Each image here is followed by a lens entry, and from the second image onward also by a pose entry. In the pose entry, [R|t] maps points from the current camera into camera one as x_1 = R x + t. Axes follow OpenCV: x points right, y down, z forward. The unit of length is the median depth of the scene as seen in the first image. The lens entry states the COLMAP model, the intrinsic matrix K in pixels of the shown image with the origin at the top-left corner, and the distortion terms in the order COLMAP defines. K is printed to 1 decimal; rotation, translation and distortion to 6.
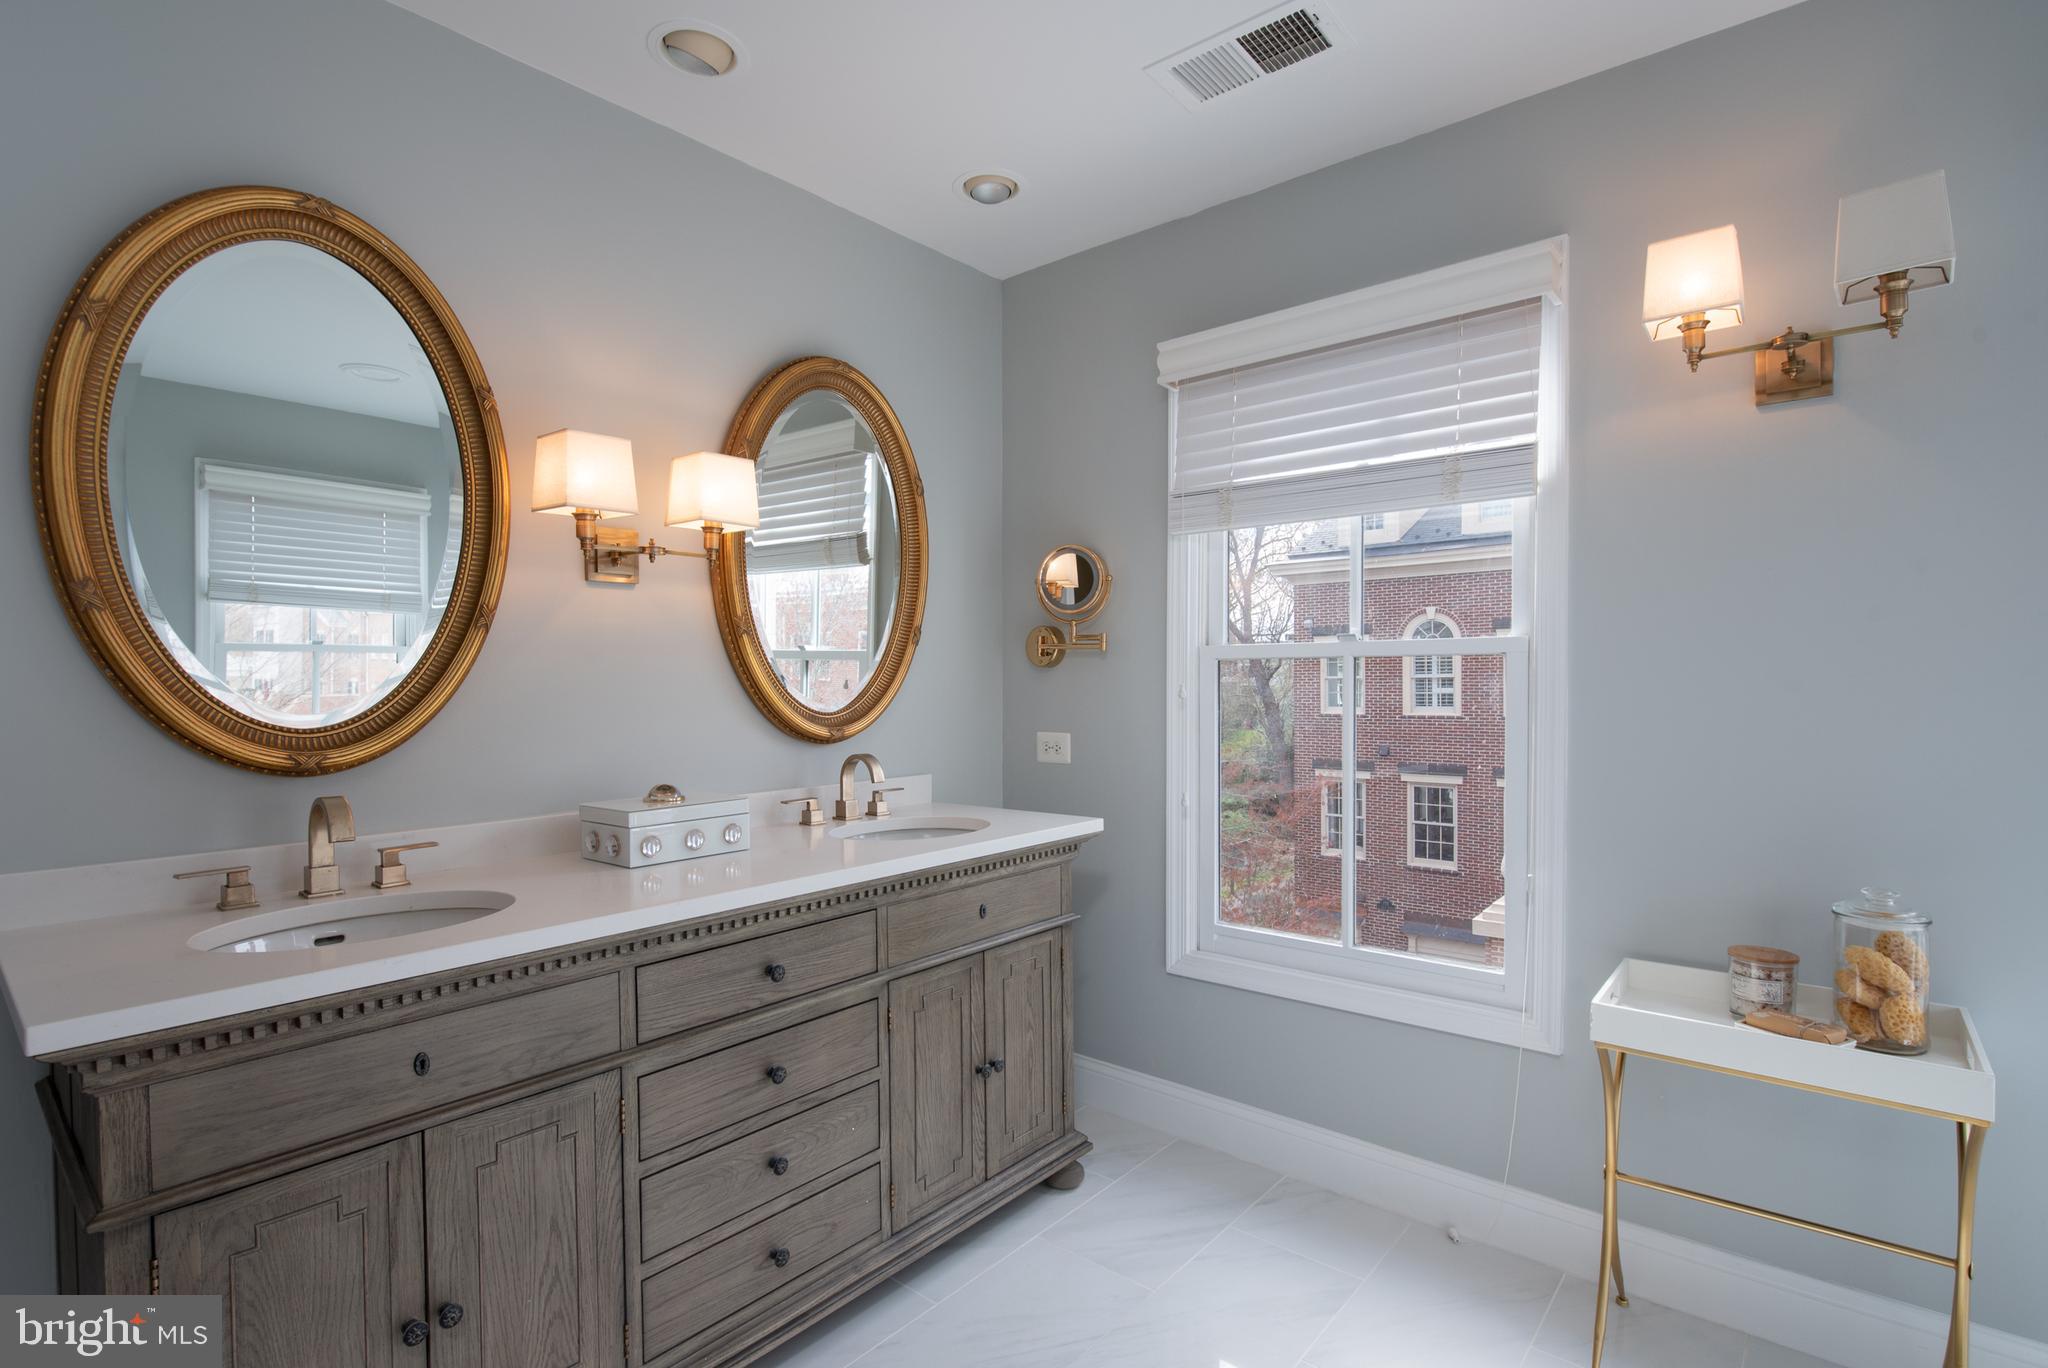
lens RADIAL K [[955.8, 0, 1025.8], [0, 955.8, 697.9], [0, 0, 1]] dist [-0.019446, 0.000013]
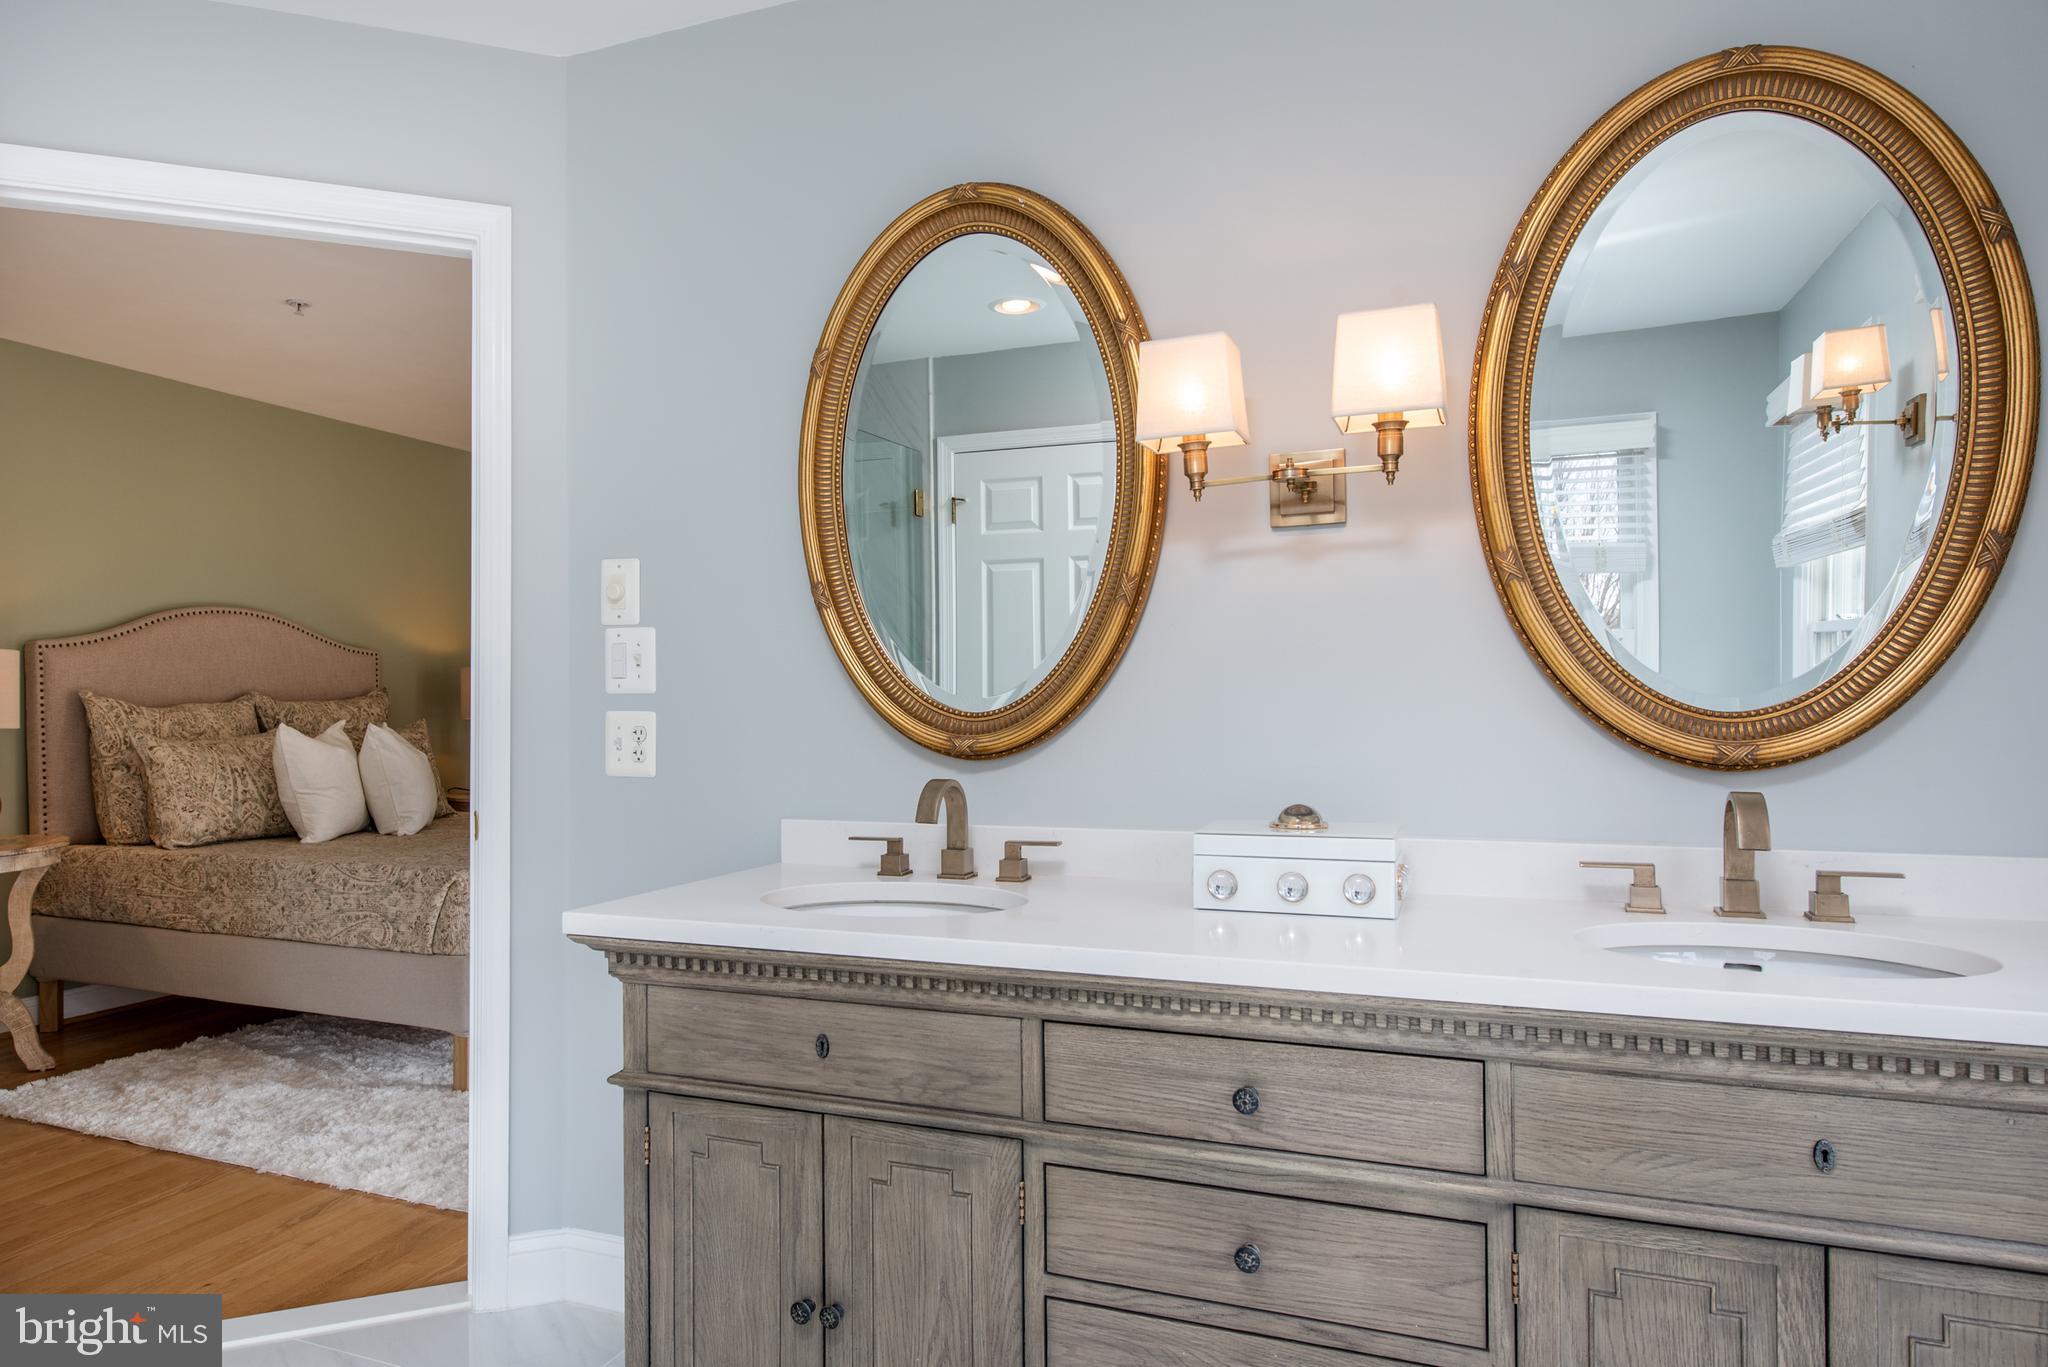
lens RADIAL K [[1177.3, 0, 1024.7], [0, 1177.3, 677.6], [0, 0, 1]] dist [0.001037, -0.003119]
pose [[0.338342, 0.002373, -0.941020, 0.442711], [-0.004368, 0.999990, 0.000951, 0.000474], [0.941013, 0.003789, 0.338349, 0.588082]]
